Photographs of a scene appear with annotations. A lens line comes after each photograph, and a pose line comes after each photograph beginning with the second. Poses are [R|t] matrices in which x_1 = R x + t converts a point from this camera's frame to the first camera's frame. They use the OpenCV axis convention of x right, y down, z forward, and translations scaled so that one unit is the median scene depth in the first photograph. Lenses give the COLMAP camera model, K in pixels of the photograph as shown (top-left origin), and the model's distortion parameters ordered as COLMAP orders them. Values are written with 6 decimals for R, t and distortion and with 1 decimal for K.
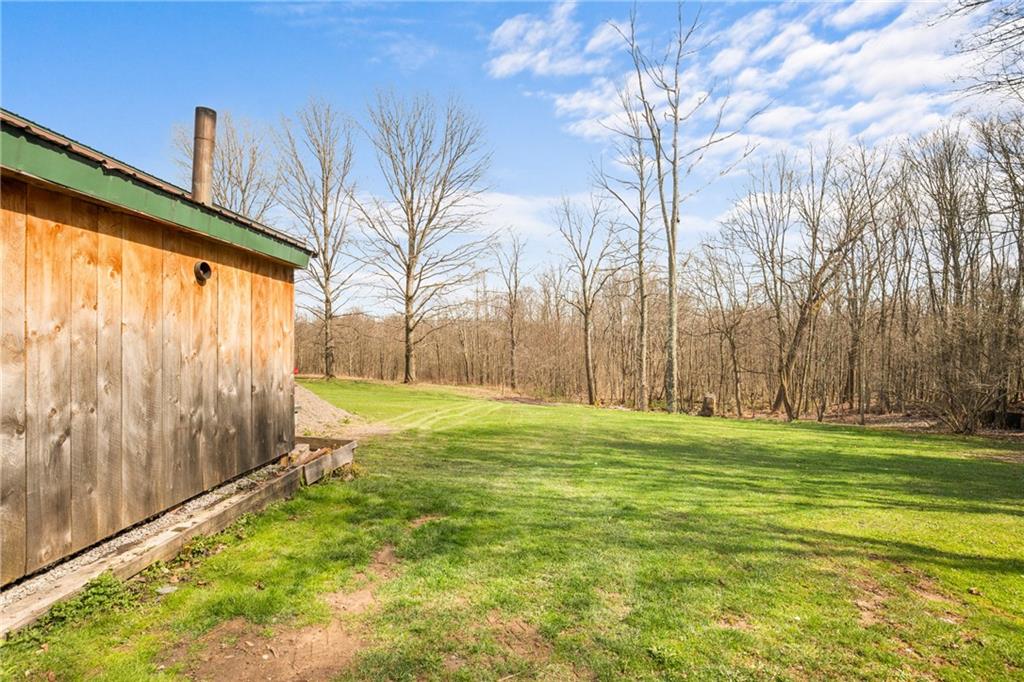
lens RADIAL K [[467.5, 0, 522.0], [0, 467.5, 338.6], [0, 0, 1]] dist [0.001057, 0.000102]
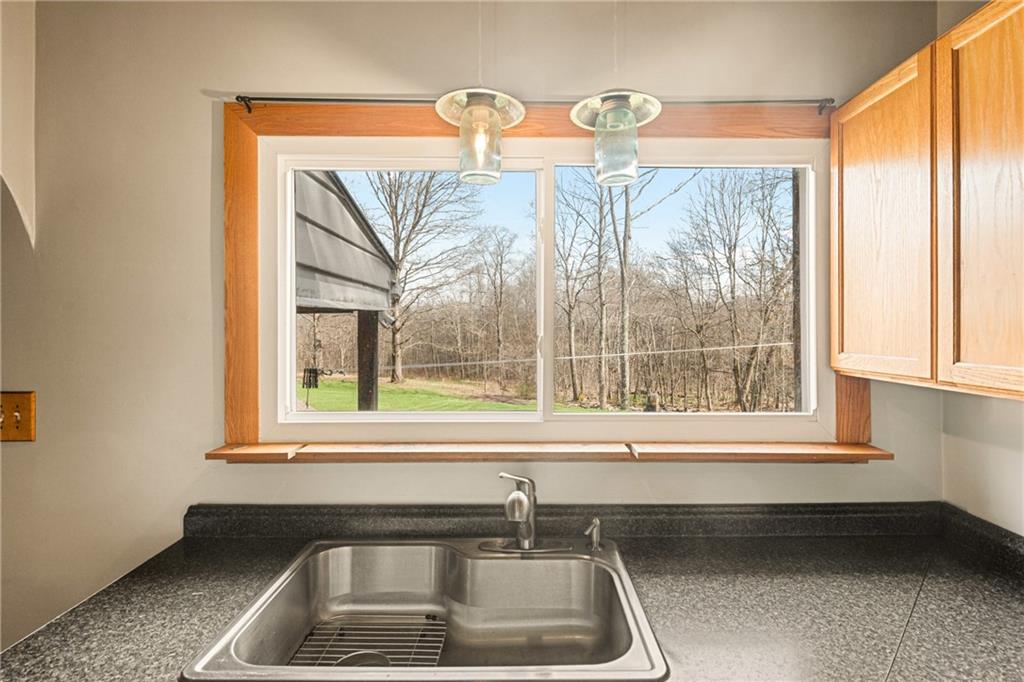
lens RADIAL K [[495.4, 0, 535.2], [0, 495.4, 330.9], [0, 0, 1]] dist [0.001819, -0.000891]
pose [[0.999847, -0.007660, 0.015698, 0.053741], [0.007570, 0.999954, 0.005818, -0.023390], [-0.015742, -0.005698, 0.999860, -0.110476]]
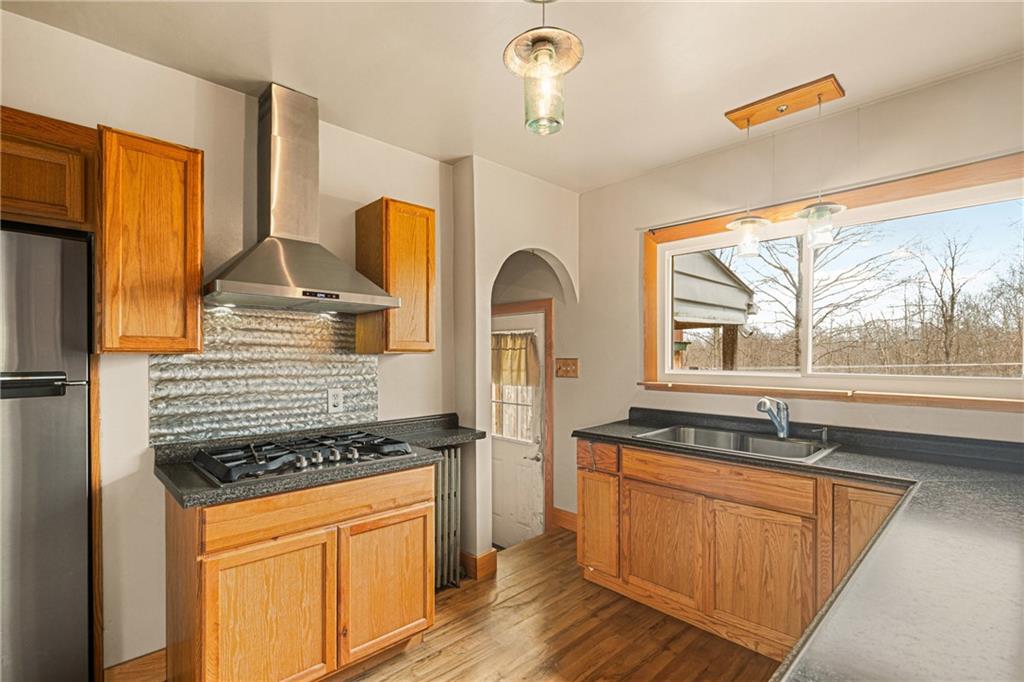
lens RADIAL K [[467.5, 0, 514.1], [0, 467.5, 359.4], [0, 0, 1]] dist [0.001057, 0.000102]
pose [[0.684768, -0.000638, -0.728761, 0.074182], [0.011110, 0.999893, 0.009564, -0.019743], [0.728677, -0.014646, 0.684701, -0.144033]]
